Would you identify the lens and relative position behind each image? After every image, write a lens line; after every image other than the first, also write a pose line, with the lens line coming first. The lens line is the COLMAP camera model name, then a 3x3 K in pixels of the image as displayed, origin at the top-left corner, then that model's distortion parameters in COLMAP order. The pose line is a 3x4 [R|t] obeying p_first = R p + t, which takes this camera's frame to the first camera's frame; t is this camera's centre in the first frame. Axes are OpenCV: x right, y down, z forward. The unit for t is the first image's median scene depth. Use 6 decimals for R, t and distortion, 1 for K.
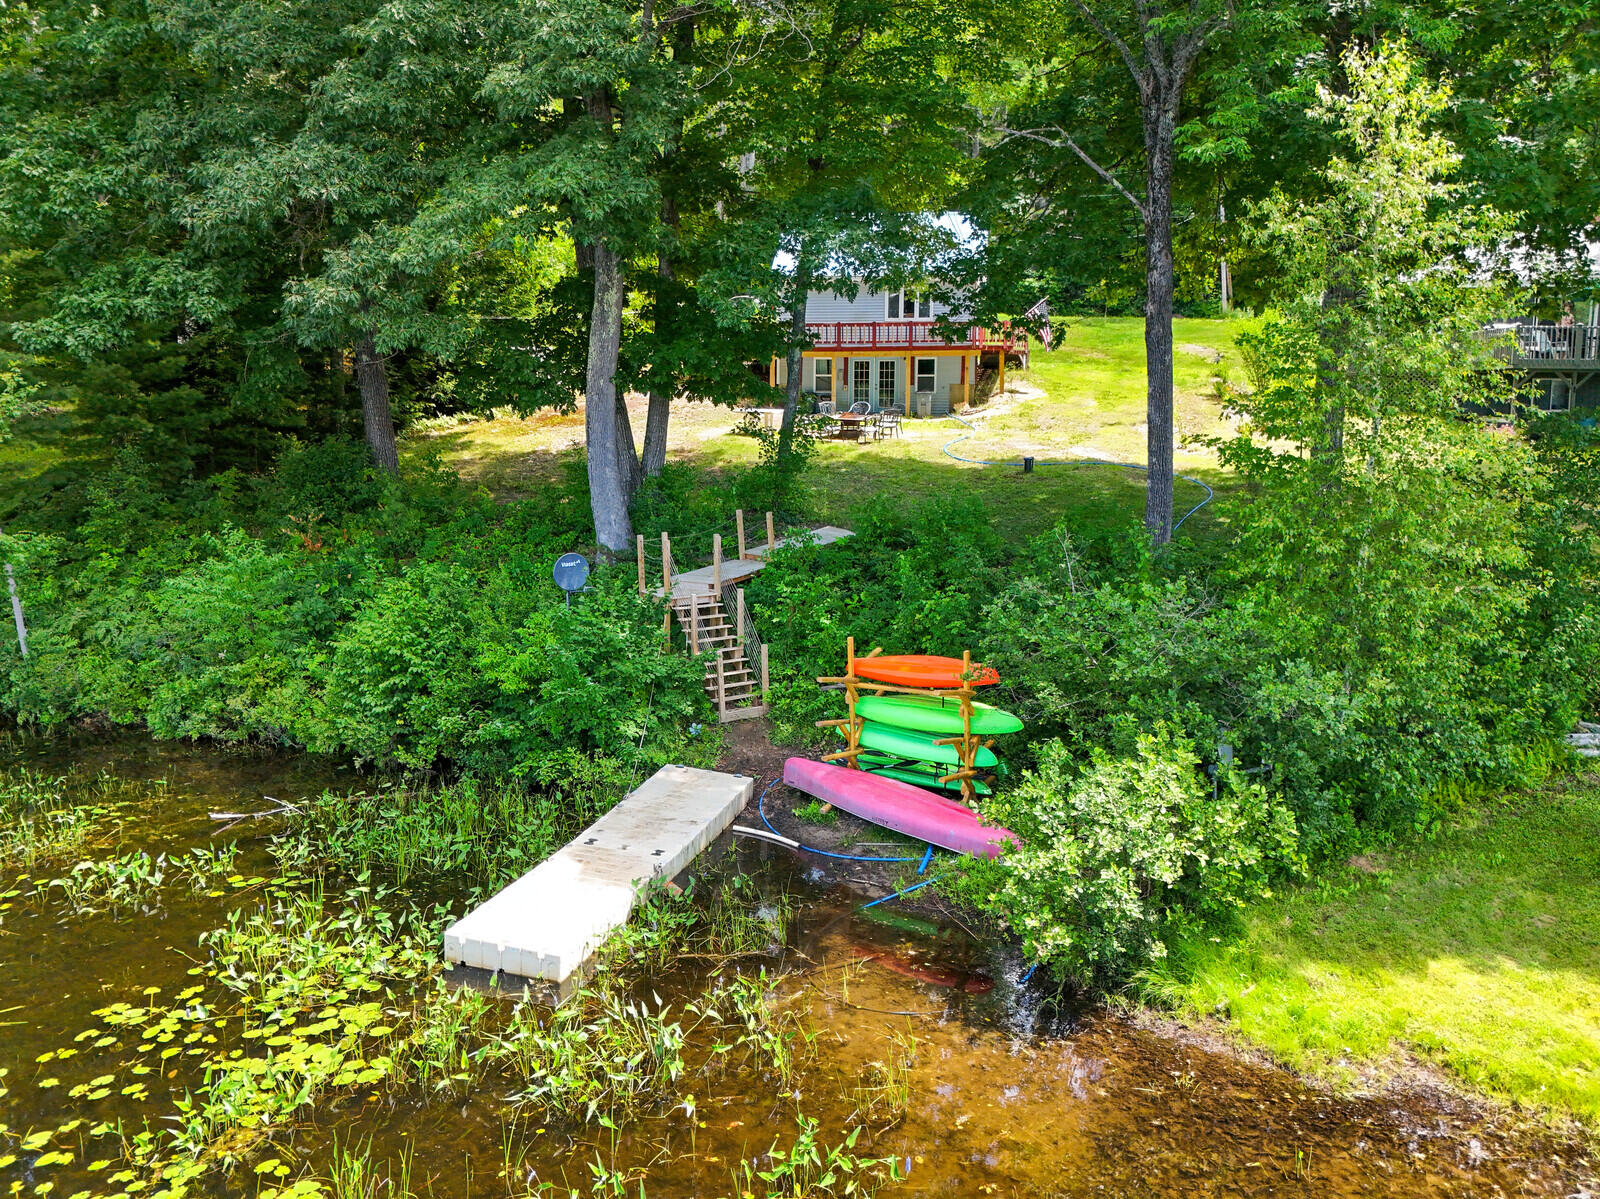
lens RADIAL K [[1199.1, 0, 804.0], [0, 1199.1, 590.8], [0, 0, 1]] dist [0.004083, -0.001960]
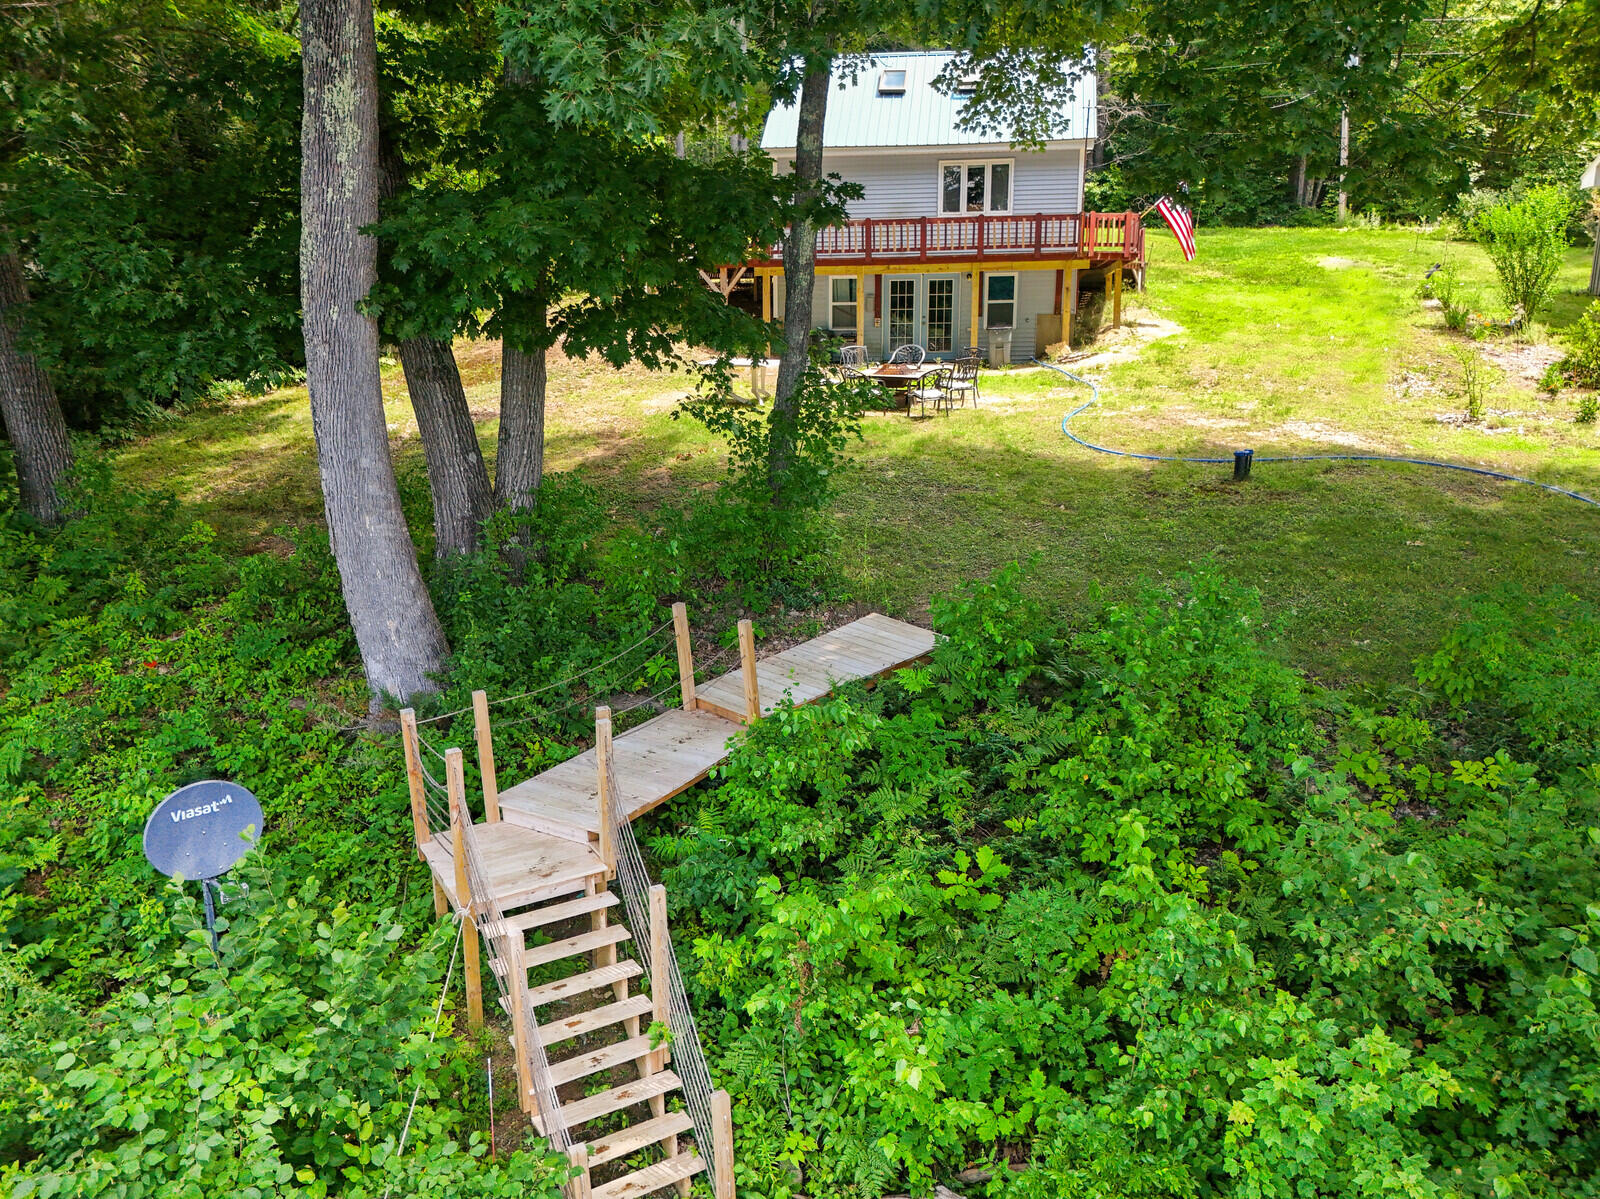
lens RADIAL K [[1199.1, 0, 795.8], [0, 1199.1, 608.8], [0, 0, 1]] dist [0.004083, -0.001960]
pose [[0.999864, -0.010329, -0.012880, -0.003181], [0.011149, 0.997804, 0.065293, -0.058733], [0.012177, -0.065428, 0.997783, 0.349269]]
